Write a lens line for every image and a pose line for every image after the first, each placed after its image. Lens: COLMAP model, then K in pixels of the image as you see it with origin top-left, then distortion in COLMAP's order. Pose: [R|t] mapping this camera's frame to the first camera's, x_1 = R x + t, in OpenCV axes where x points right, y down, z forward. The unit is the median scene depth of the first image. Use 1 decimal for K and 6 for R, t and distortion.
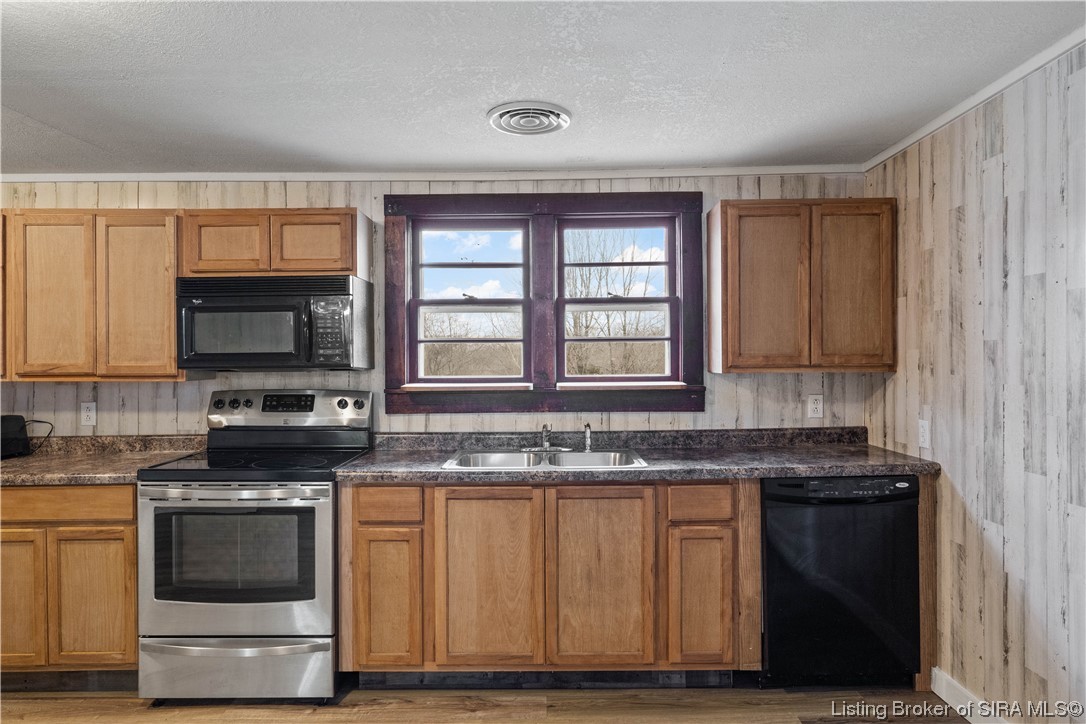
lens RADIAL K [[709.9, 0, 543.1], [0, 709.9, 357.4], [0, 0, 1]] dist [-0.003928, 0.002782]
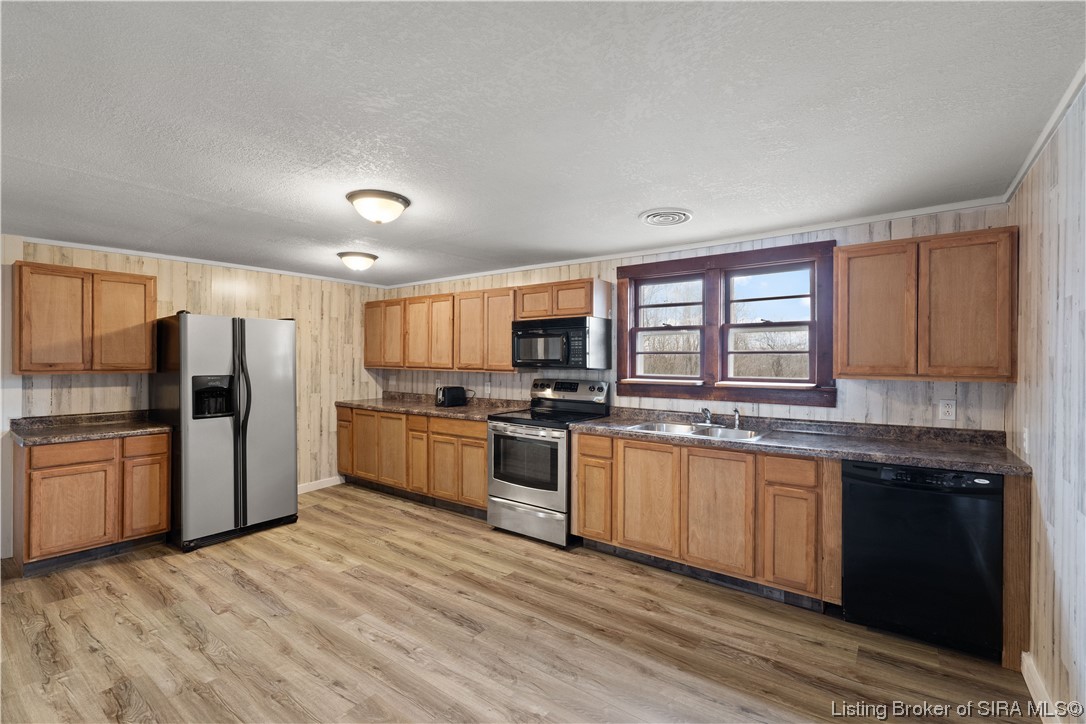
lens RADIAL K [[486.0, 0, 542.5], [0, 486.0, 363.0], [0, 0, 1]] dist [-0.003724, 0.000011]
pose [[0.802824, 0.015744, -0.596008, 0.359172], [-0.011666, 0.999875, 0.010698, -0.010320], [0.596102, -0.001635, 0.802907, -0.046389]]
